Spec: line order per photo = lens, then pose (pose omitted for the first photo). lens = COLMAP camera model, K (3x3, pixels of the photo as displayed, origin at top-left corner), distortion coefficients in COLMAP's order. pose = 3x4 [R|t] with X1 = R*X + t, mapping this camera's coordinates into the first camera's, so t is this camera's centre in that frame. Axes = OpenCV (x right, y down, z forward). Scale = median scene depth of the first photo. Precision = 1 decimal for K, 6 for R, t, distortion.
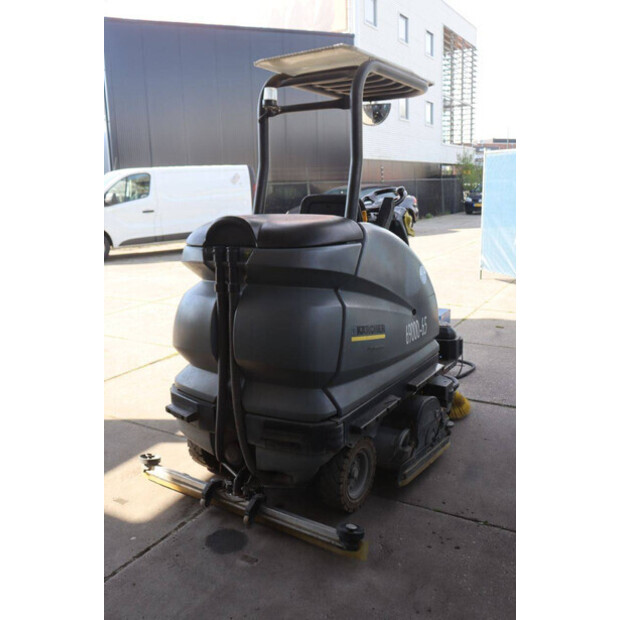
lens RADIAL K [[582.7, 0, 310.0], [0, 582.7, 310.0], [0, 0, 1]] dist [-0.144149, 0.192507]
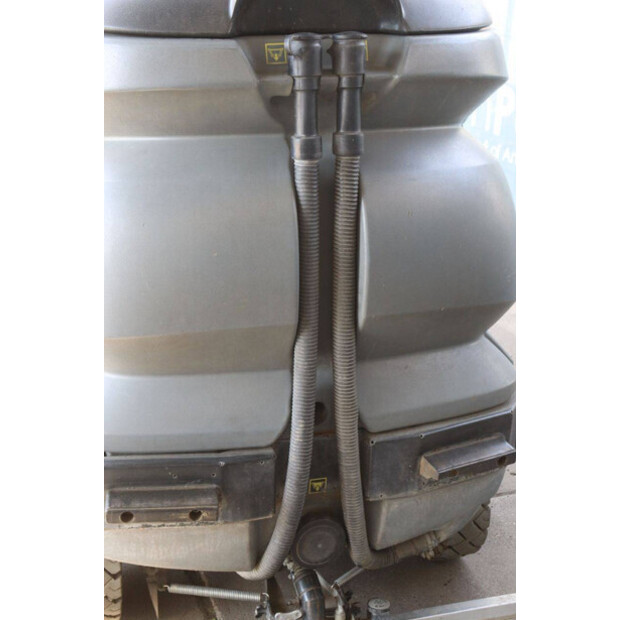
lens RADIAL K [[909.1, 0, 310.0], [0, 909.1, 310.0], [0, 0, 1]] dist [0.070622, 0.075847]
pose [[0.626051, -0.235578, 0.743346, -0.595607], [0.120758, 0.971063, 0.206042, -0.055786], [-0.770375, -0.039228, 0.636383, 0.584938]]
